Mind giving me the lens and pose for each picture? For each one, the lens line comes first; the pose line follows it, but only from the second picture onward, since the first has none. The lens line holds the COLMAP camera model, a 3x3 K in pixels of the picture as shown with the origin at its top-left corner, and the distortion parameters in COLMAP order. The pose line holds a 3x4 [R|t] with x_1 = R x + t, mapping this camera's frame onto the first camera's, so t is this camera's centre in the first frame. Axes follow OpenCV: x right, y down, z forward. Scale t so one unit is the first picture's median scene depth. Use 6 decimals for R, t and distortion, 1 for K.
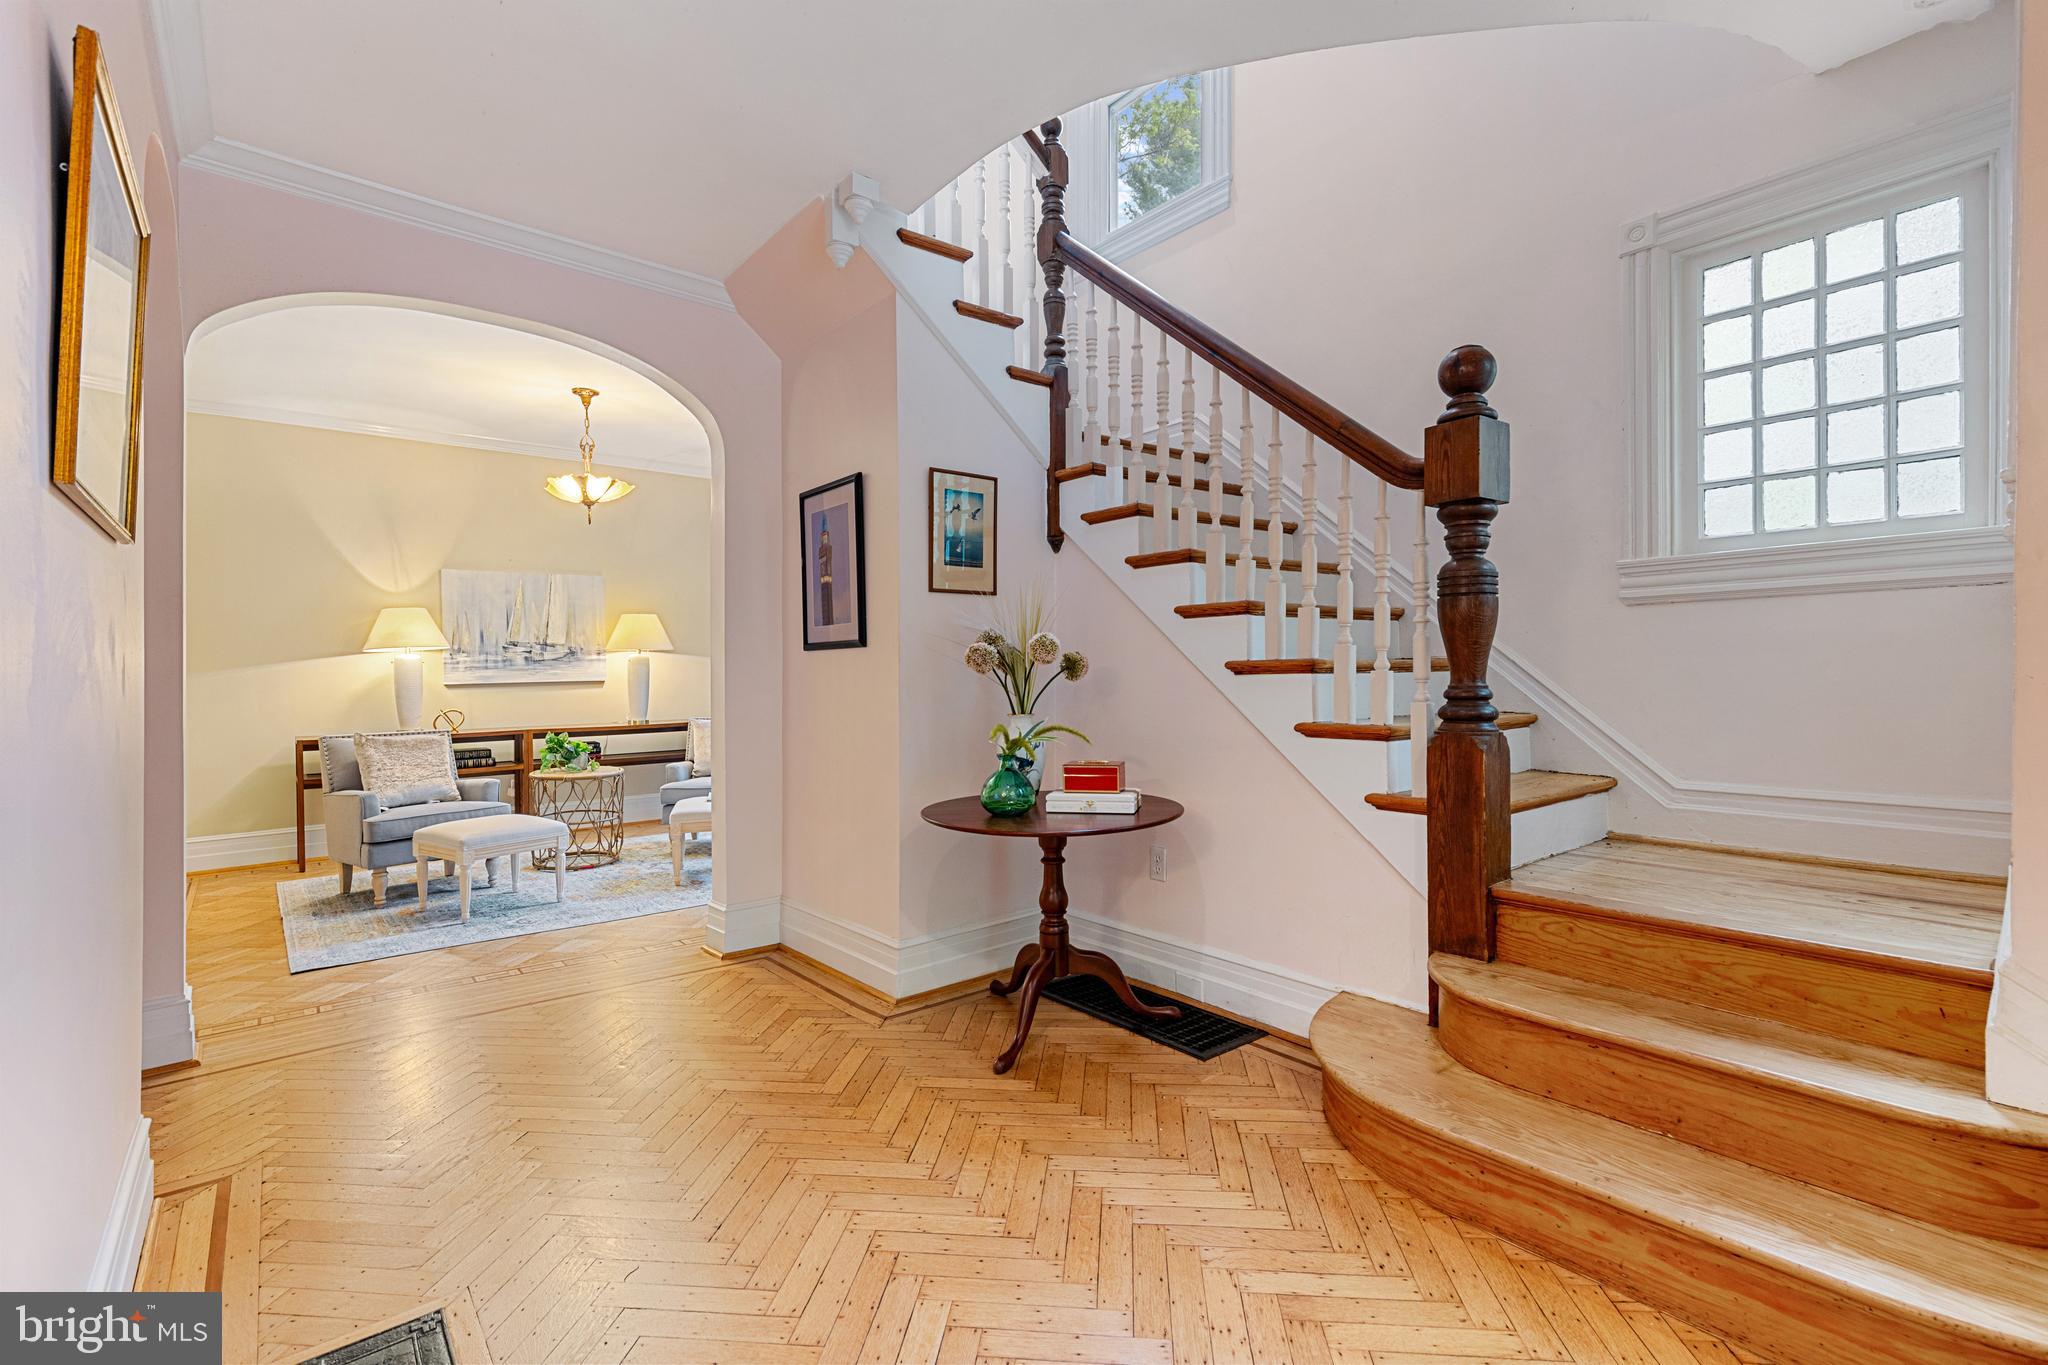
lens RADIAL K [[917.8, 0, 1028.8], [0, 917.8, 677.3], [0, 0, 1]] dist [0.003805, 0.000261]
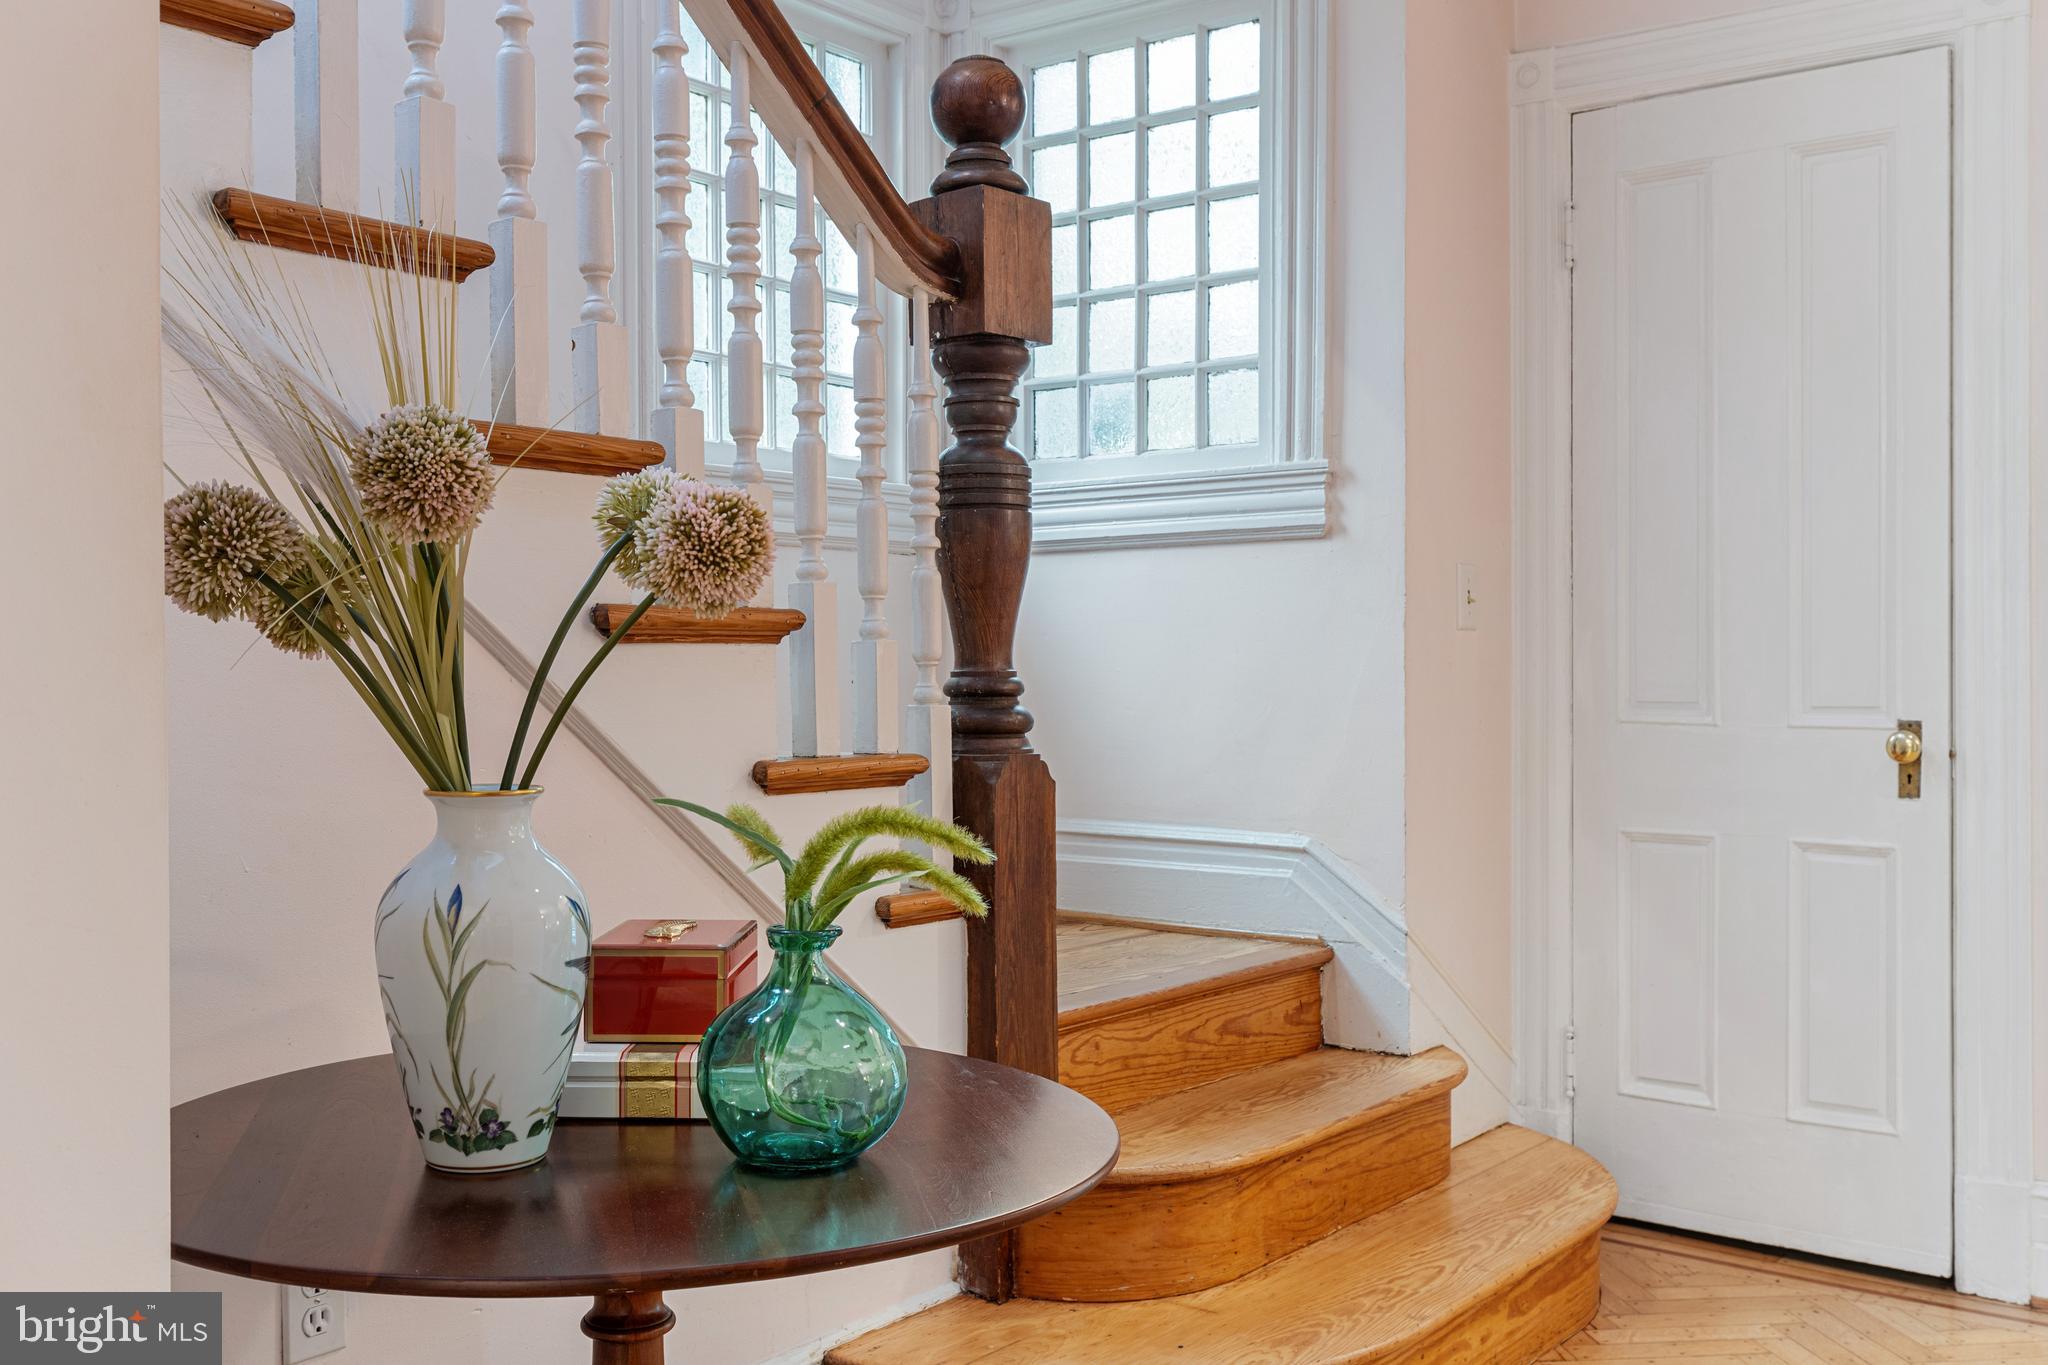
lens RADIAL K [[1965.4, 0, 1024.0], [0, 1965.4, 682.5], [0, 0, 1]] dist [-0.005490, -0.003973]
pose [[-0.232731, 0.004140, 0.972532, -0.676246], [0.005315, 0.999981, -0.002985, 0.019752], [-0.972527, 0.004474, -0.232749, 1.241551]]
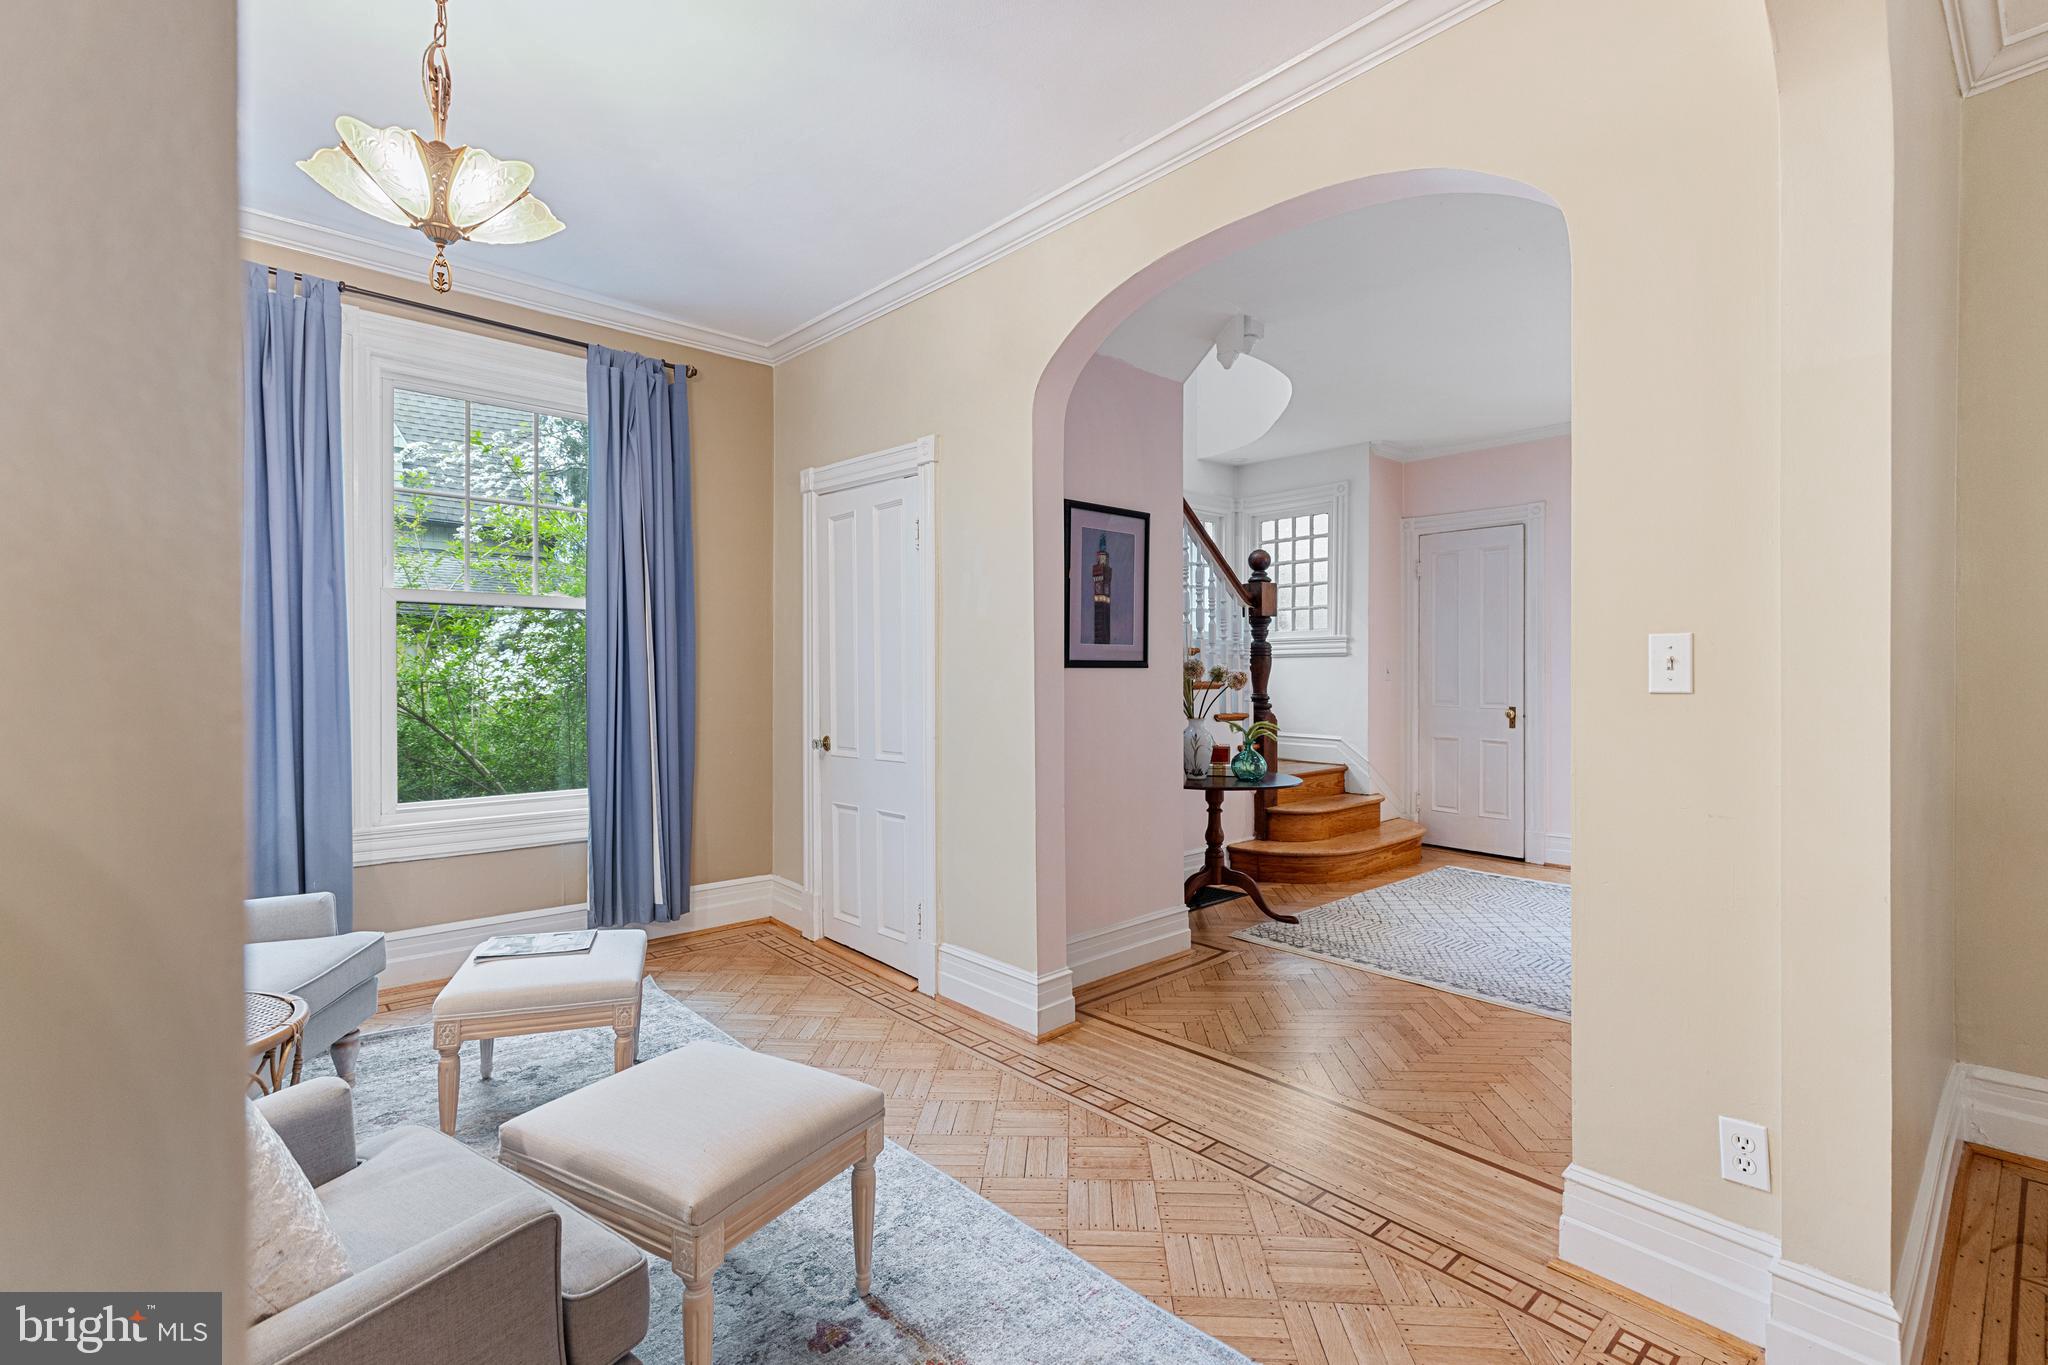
lens RADIAL K [[917.8, 0, 1028.8], [0, 917.8, 677.3], [0, 0, 1]] dist [0.003805, 0.000261]
pose [[-0.042554, 0.006336, 0.999074, -1.841074], [0.001132, 0.999980, -0.006293, -0.018968], [-0.999094, 0.000863, -0.042560, 1.680889]]
